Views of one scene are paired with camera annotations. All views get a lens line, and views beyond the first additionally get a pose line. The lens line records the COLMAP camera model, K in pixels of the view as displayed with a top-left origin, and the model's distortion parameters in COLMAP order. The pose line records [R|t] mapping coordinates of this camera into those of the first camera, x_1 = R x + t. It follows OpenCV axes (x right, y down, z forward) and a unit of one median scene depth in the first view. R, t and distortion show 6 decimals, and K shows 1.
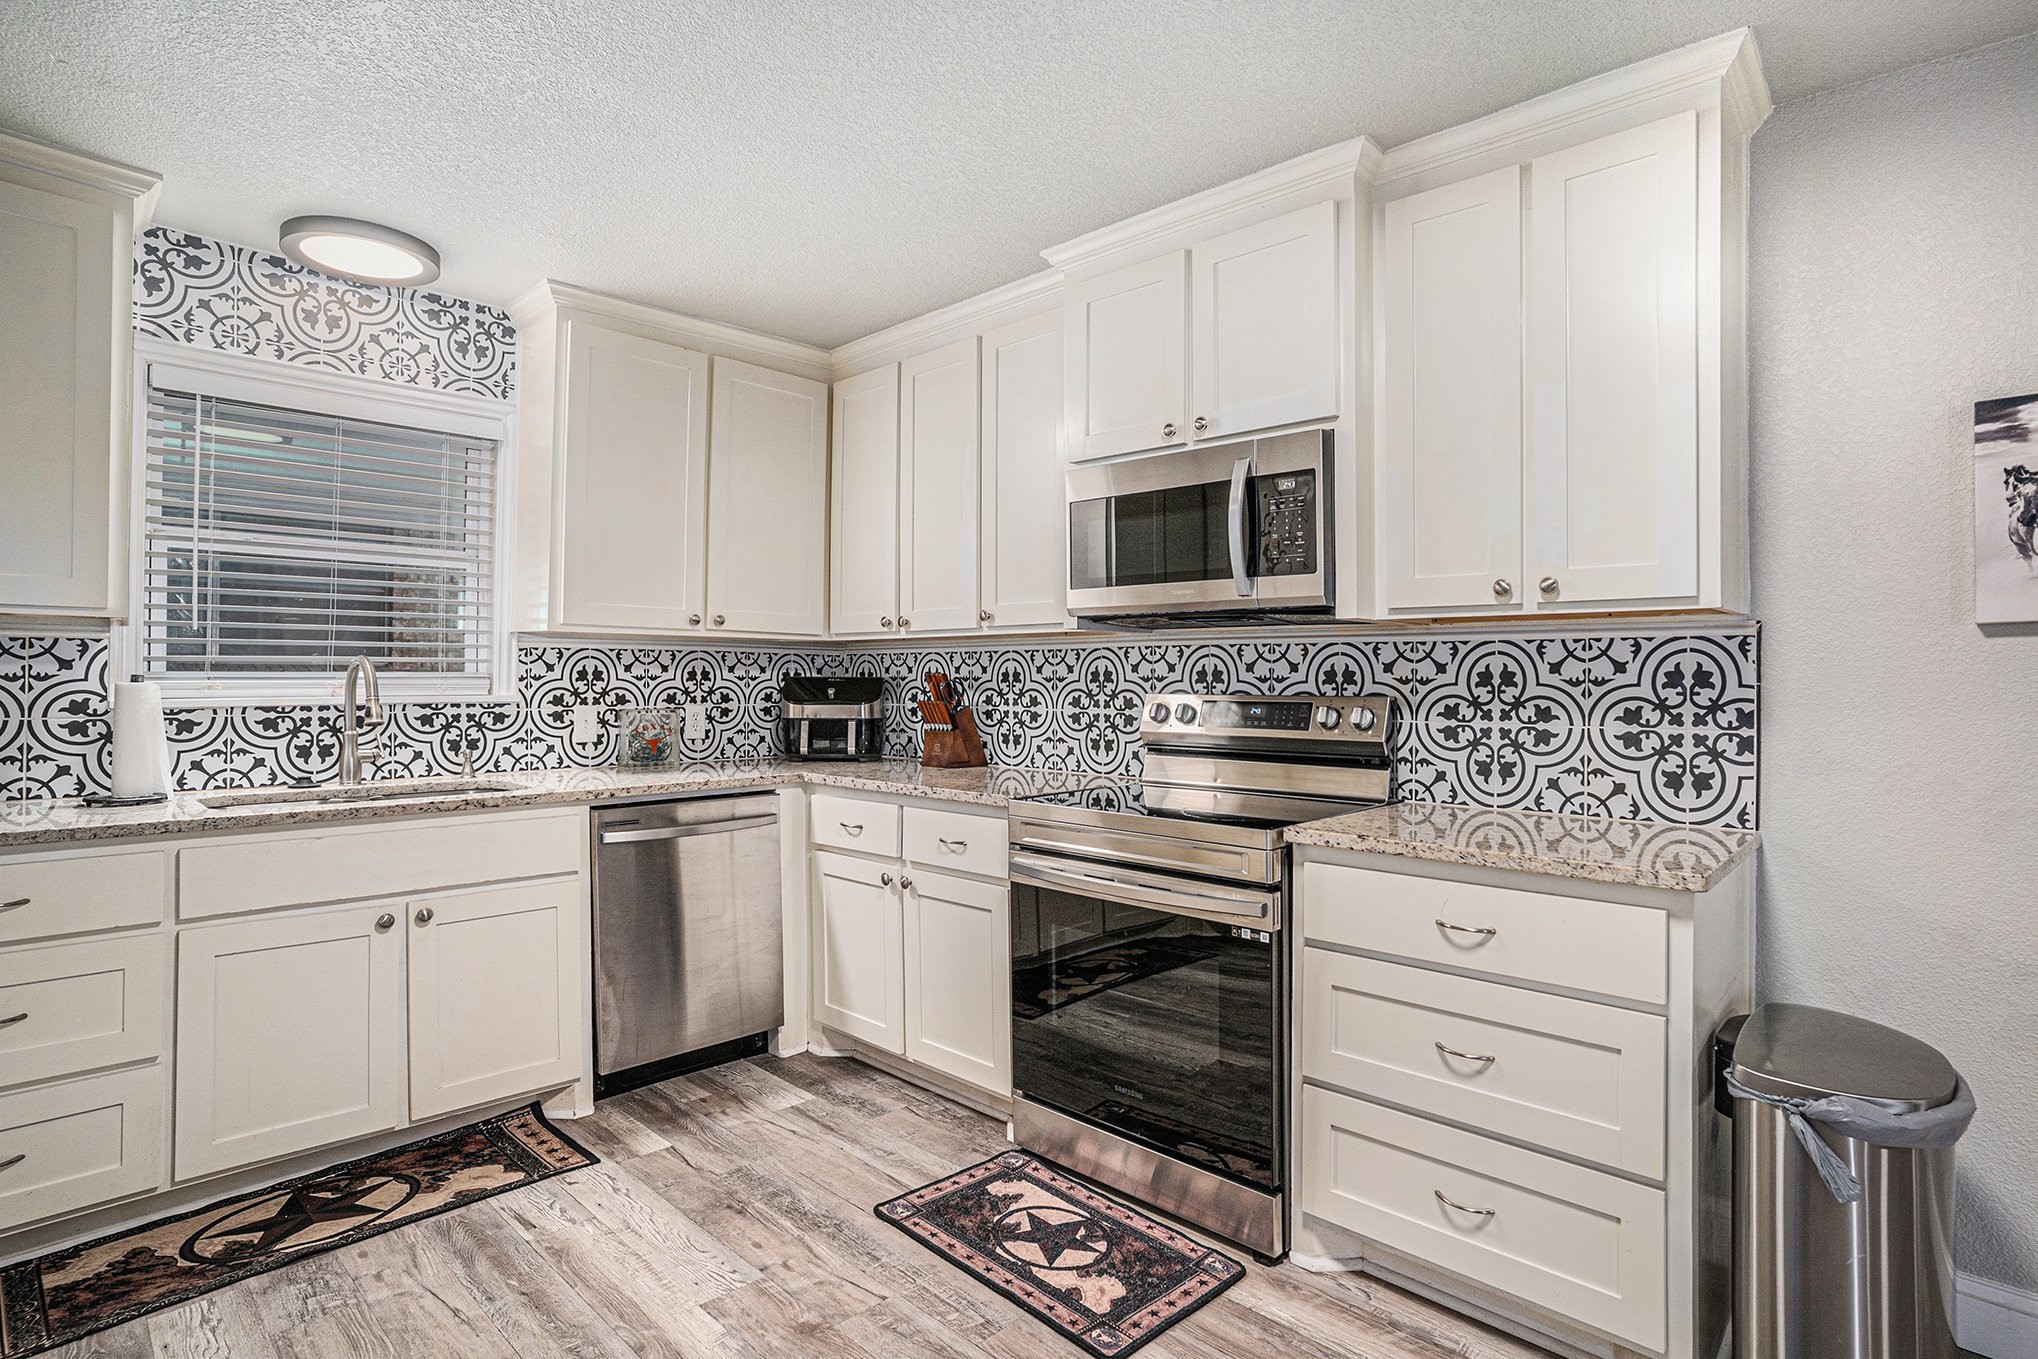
lens RADIAL K [[998.6, 0, 1018.1], [0, 998.6, 709.7], [0, 0, 1]] dist [-0.002035, 0.020789]
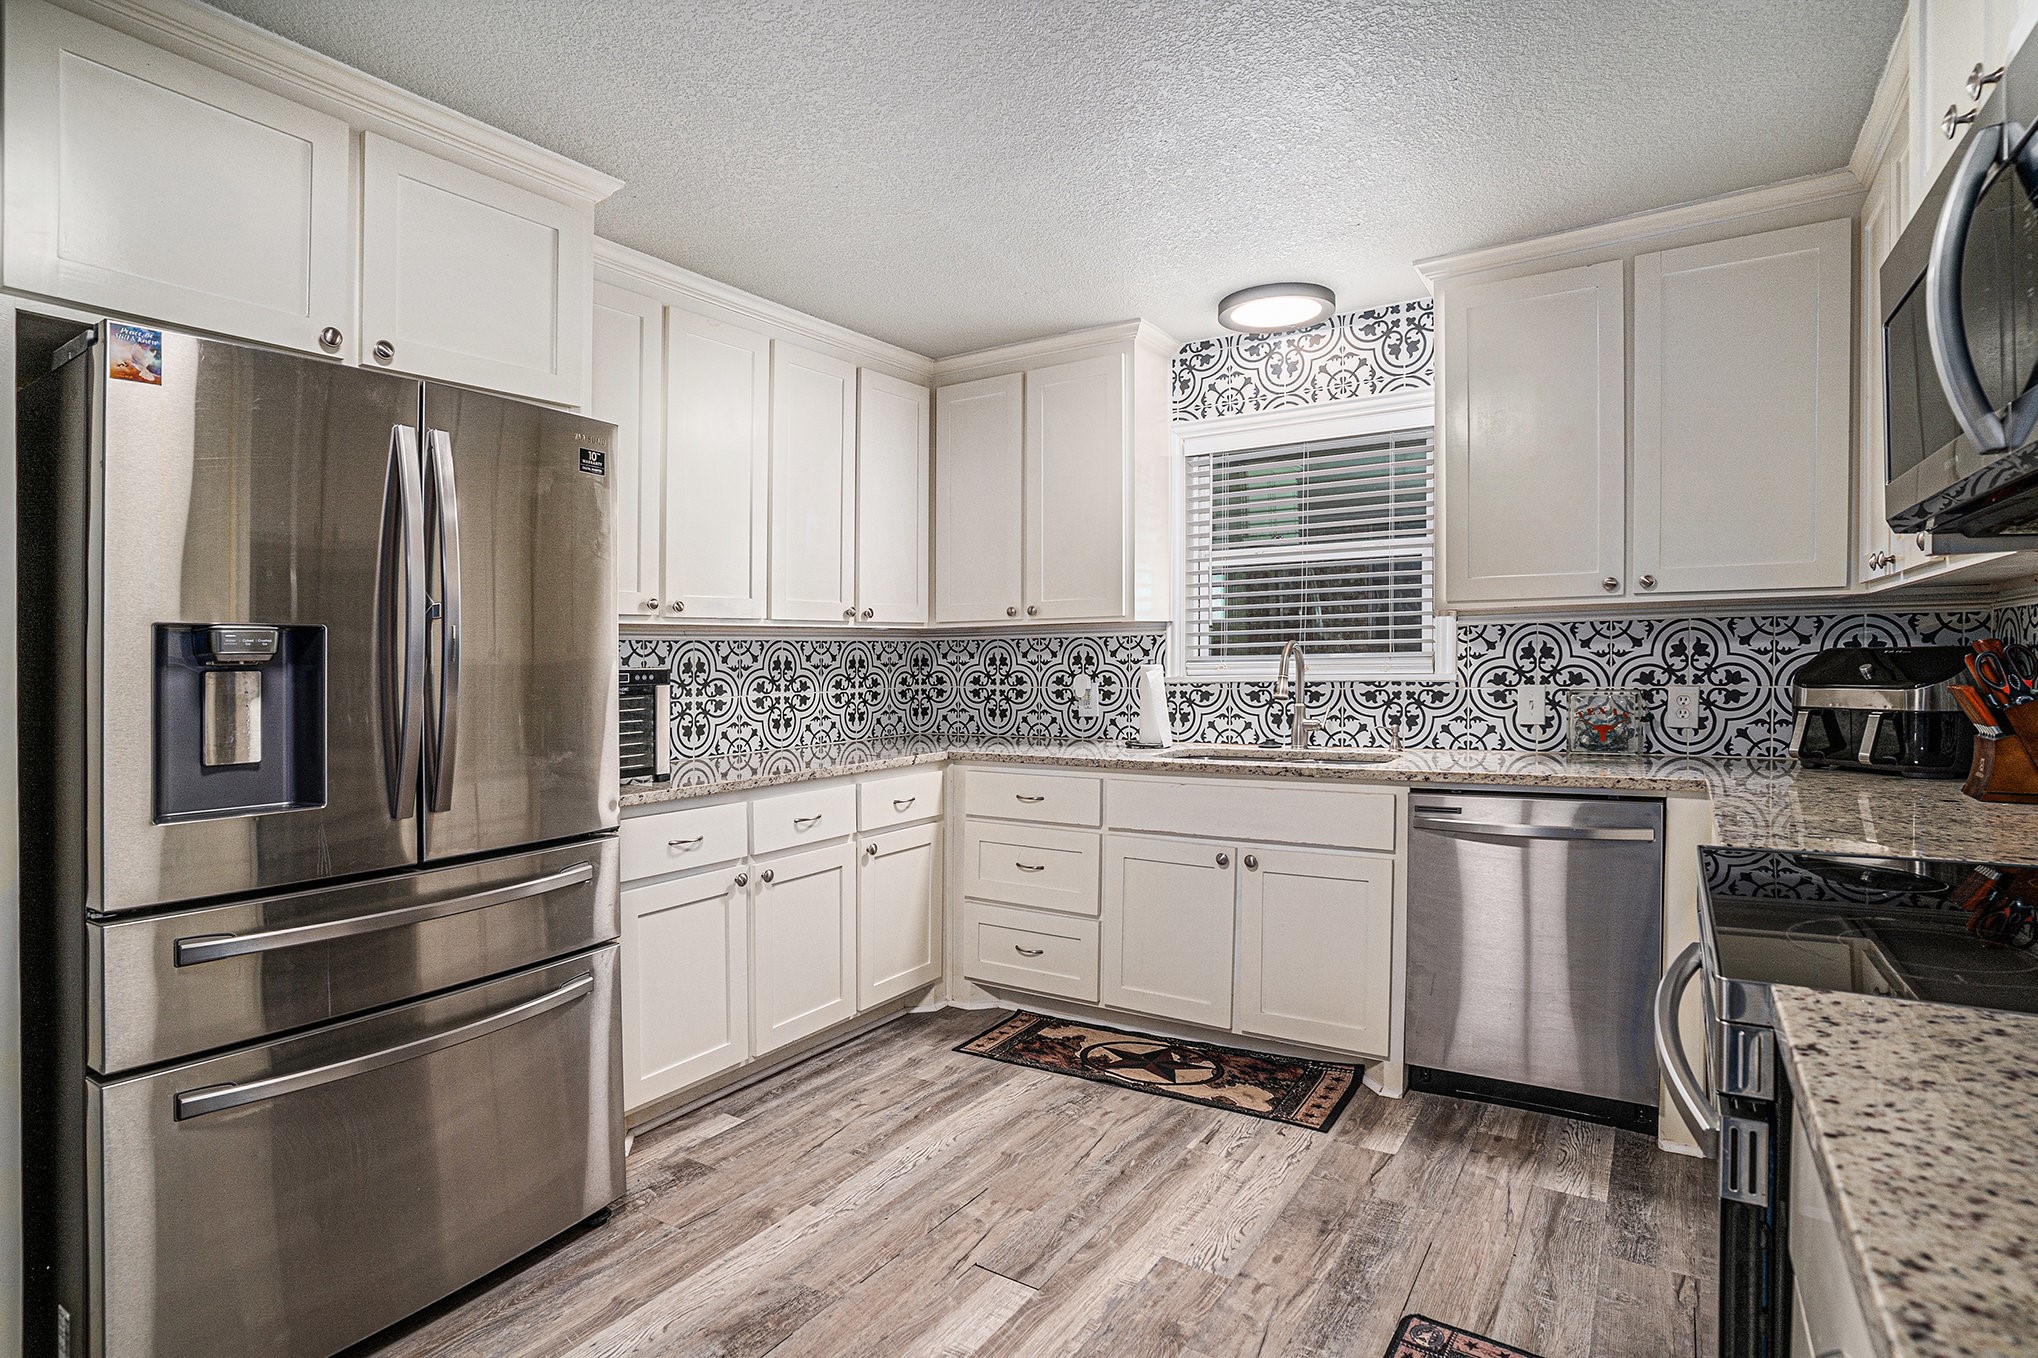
lens RADIAL K [[1017.9, 0, 1019.0], [0, 1017.9, 679.0], [0, 0, 1]] dist [-0.058356, 0.049329]
pose [[0.270462, 0.009172, -0.962687, 0.450643], [-0.013683, 0.999890, 0.005683, -0.011447], [0.962634, 0.011636, 0.270557, 0.390789]]
